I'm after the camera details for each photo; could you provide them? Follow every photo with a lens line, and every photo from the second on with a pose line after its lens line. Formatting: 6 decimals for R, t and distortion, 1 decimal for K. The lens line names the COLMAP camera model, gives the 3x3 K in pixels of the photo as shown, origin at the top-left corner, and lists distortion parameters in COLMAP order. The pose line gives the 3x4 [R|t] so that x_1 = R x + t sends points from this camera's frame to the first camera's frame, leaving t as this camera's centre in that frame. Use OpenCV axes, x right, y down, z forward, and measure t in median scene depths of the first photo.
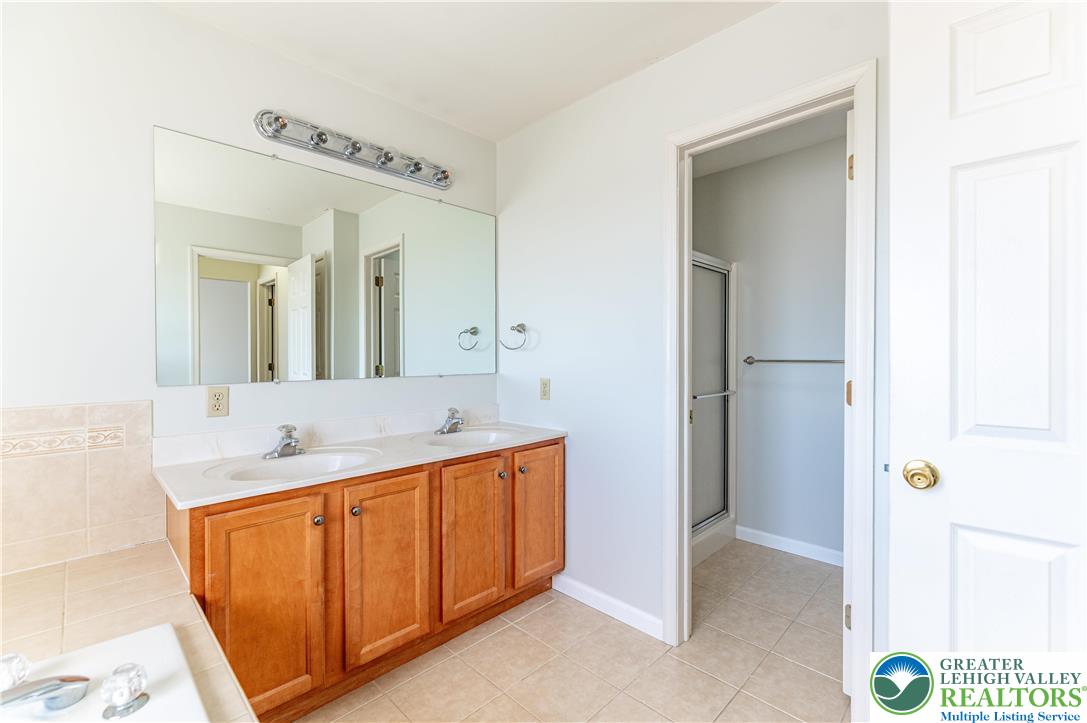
lens RADIAL K [[465.6, 0, 546.7], [0, 465.6, 357.4], [0, 0, 1]] dist [-0.000687, -0.000077]
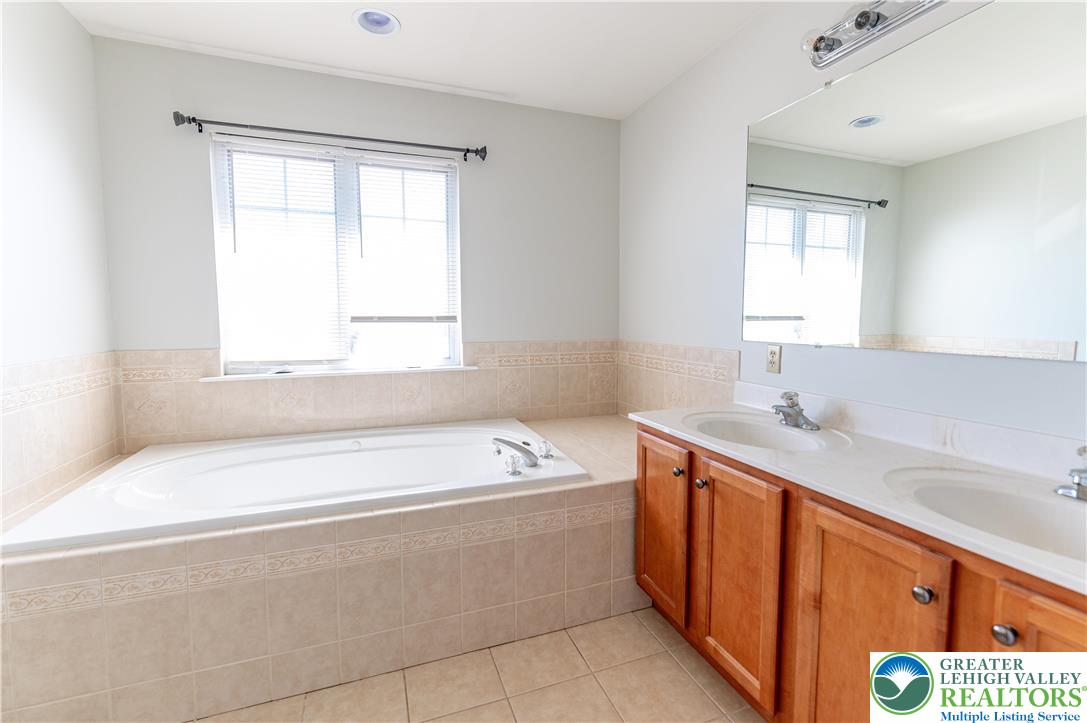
lens RADIAL K [[479.6, 0, 541.4], [0, 479.6, 352.3], [0, 0, 1]] dist [-0.000707, -0.000361]
pose [[-0.434708, 0.068698, -0.897947, 0.503145], [-0.007167, 0.996791, 0.079730, -0.003777], [0.900543, 0.041095, -0.432820, 0.984280]]
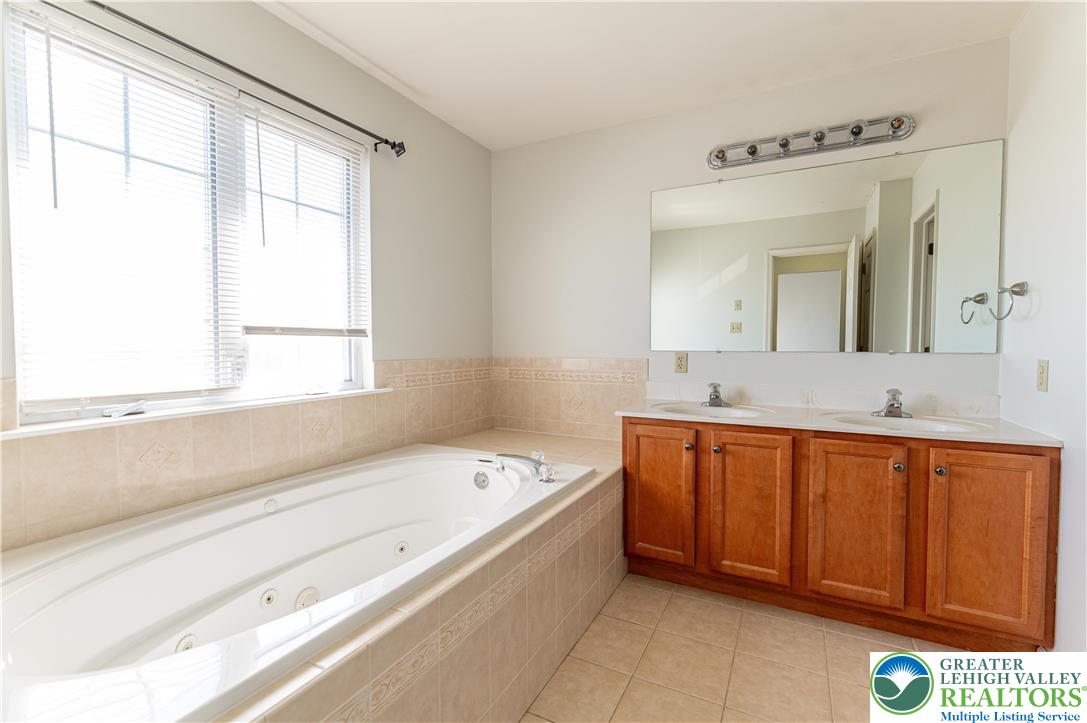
lens RADIAL K [[477.6, 0, 555.9], [0, 477.6, 360.4], [0, 0, 1]] dist [0.001393, -0.000336]
pose [[0.296420, 0.033761, -0.954461, 0.622279], [-0.009839, 0.999430, 0.032296, 0.041870], [0.955007, -0.000183, 0.296584, 0.164074]]
